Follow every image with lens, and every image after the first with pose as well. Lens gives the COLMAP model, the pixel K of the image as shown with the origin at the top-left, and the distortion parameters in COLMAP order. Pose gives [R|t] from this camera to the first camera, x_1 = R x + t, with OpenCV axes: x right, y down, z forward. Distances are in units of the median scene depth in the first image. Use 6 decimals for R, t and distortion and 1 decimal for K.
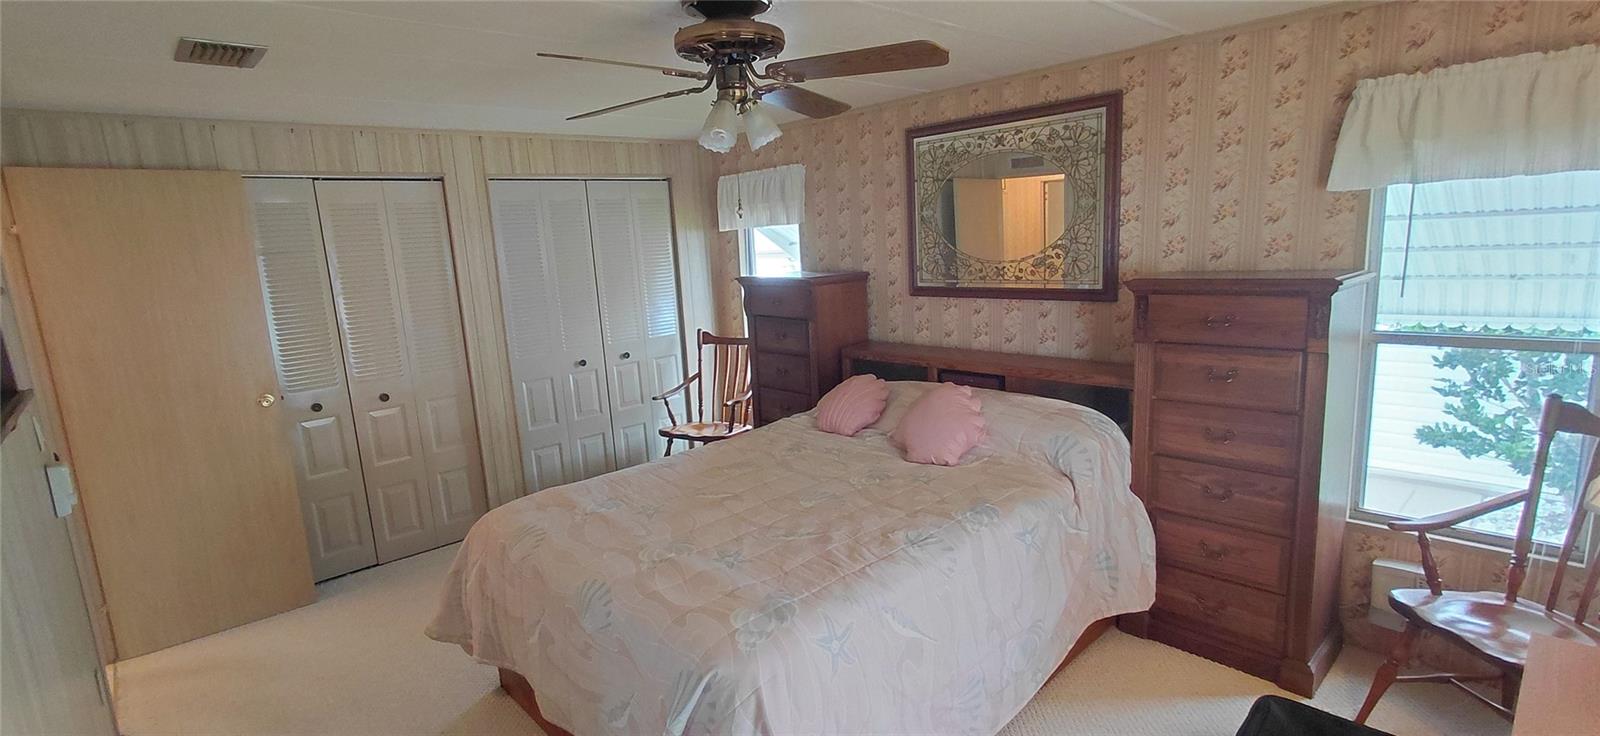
lens RADIAL K [[728.3, 0, 800.0], [0, 728.3, 368.0], [0, 0, 1]] dist [-0.002149, -0.000270]
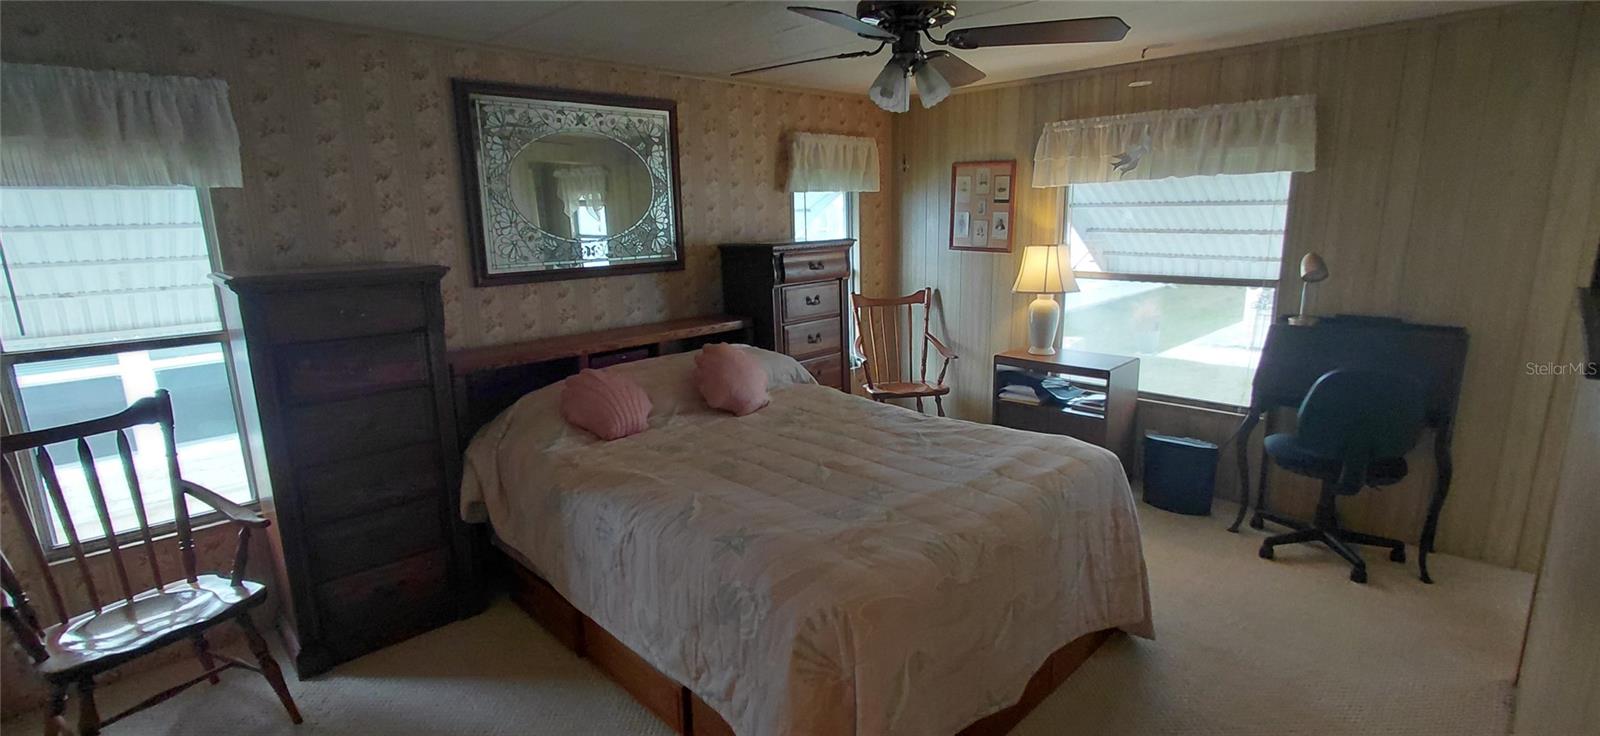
lens RADIAL K [[728.3, 0, 800.0], [0, 728.3, 368.0], [0, 0, 1]] dist [-0.002149, -0.000270]
pose [[-0.010510, -0.168654, 0.985619, -0.789301], [0.191726, 0.967046, 0.167520, -0.092634], [-0.981392, 0.190729, 0.022172, 0.758459]]
